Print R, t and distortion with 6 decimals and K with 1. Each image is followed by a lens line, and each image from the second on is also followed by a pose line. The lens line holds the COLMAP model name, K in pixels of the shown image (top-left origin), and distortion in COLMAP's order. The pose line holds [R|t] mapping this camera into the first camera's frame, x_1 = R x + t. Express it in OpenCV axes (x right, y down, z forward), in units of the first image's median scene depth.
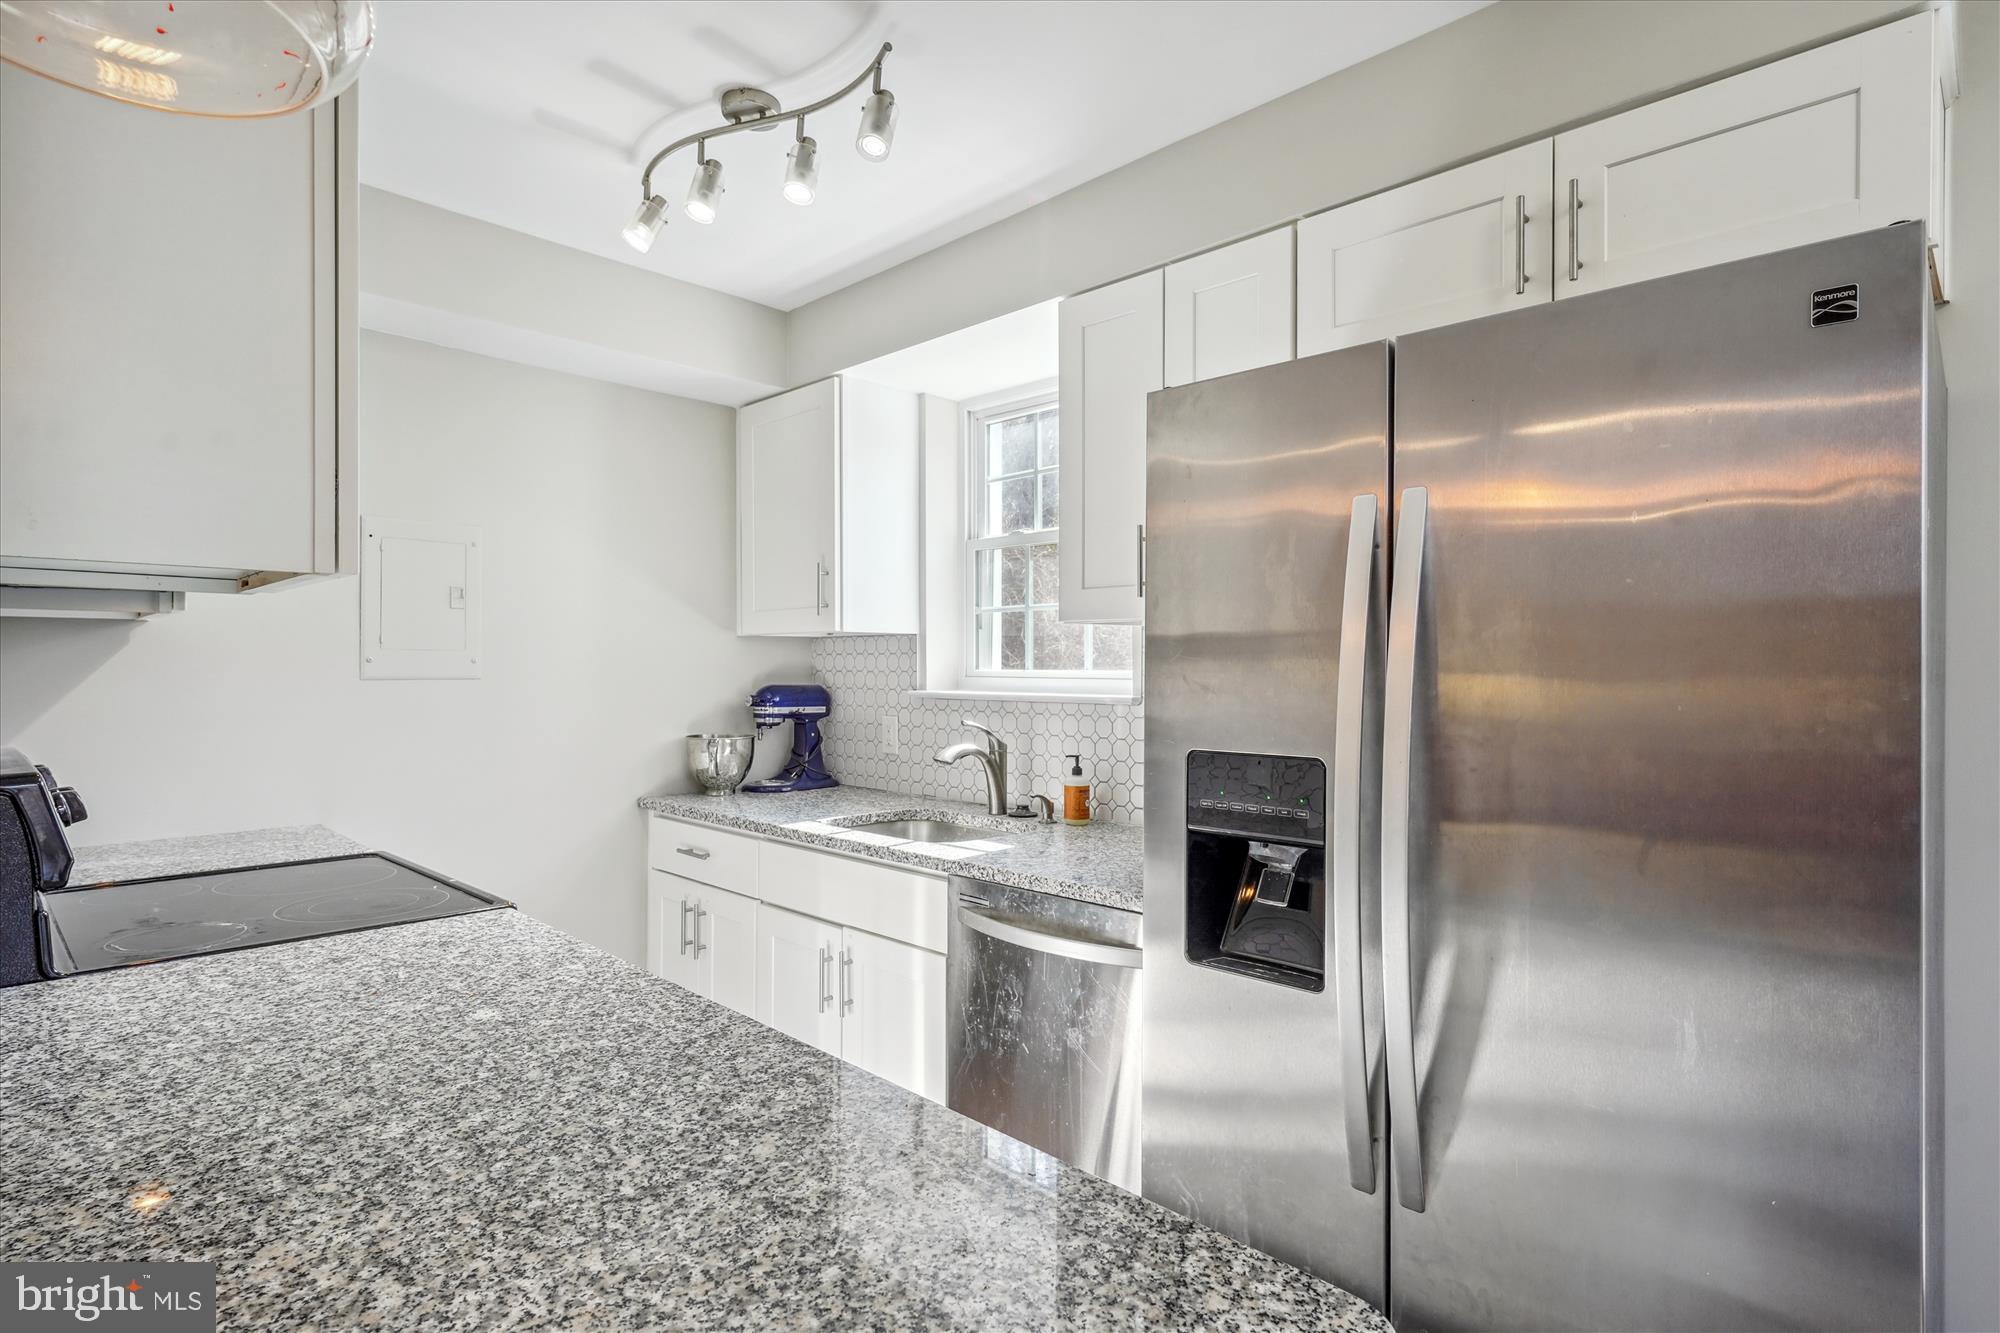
lens RADIAL K [[999.0, 0, 986.1], [0, 999.0, 661.1], [0, 0, 1]] dist [-0.003516, 0.001939]
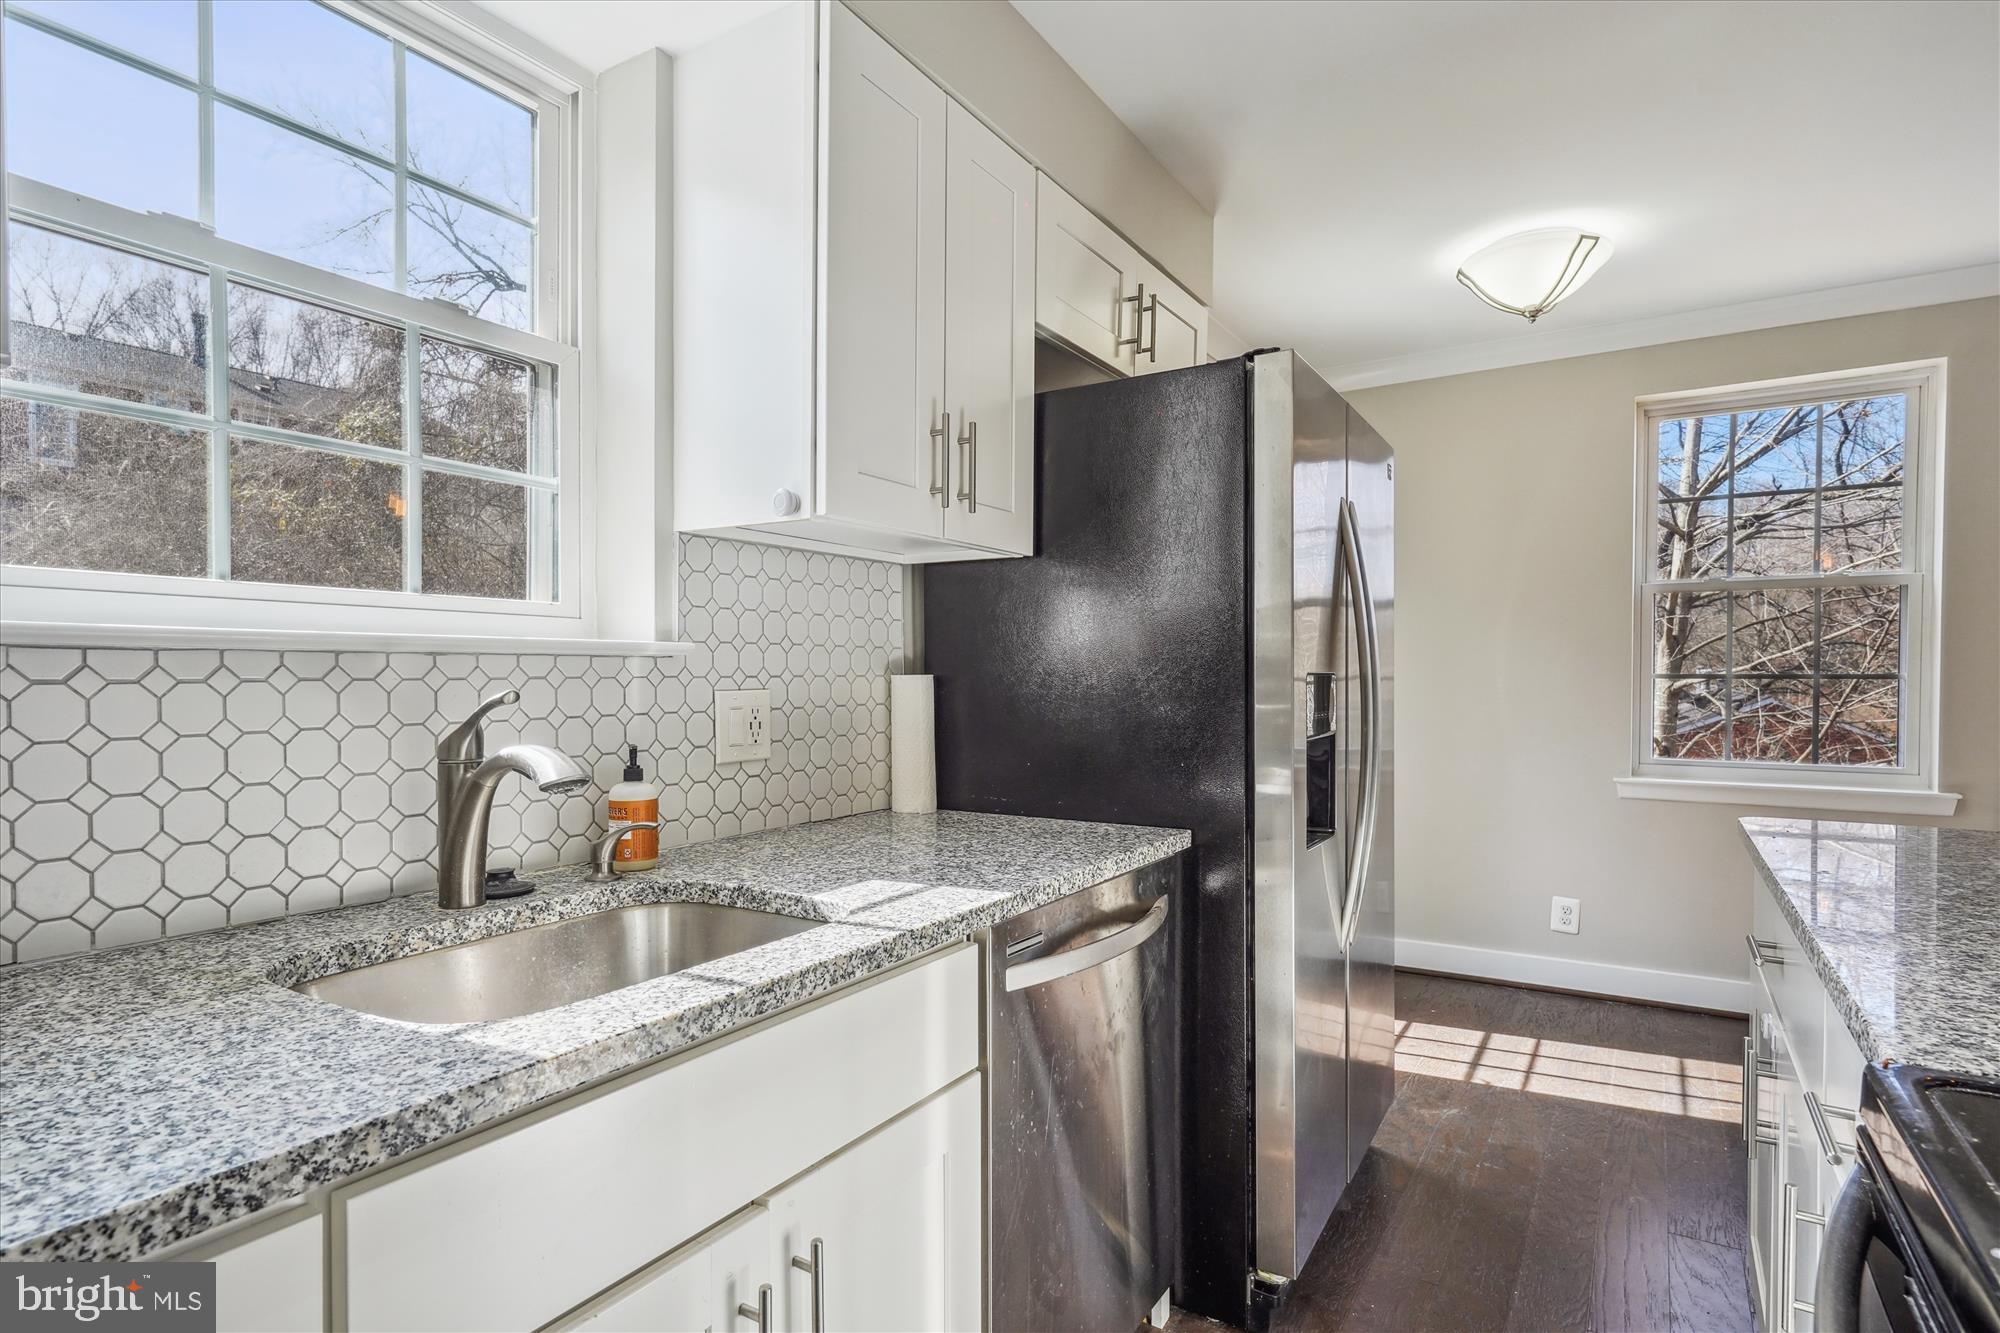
lens RADIAL K [[999.0, 0, 991.0], [0, 999.0, 687.5], [0, 0, 1]] dist [-0.003516, 0.001939]
pose [[-0.187737, -0.015041, 0.982104, -0.544201], [-0.001625, 0.999886, 0.015003, 0.056940], [-0.982218, 0.001220, -0.187740, 0.984841]]
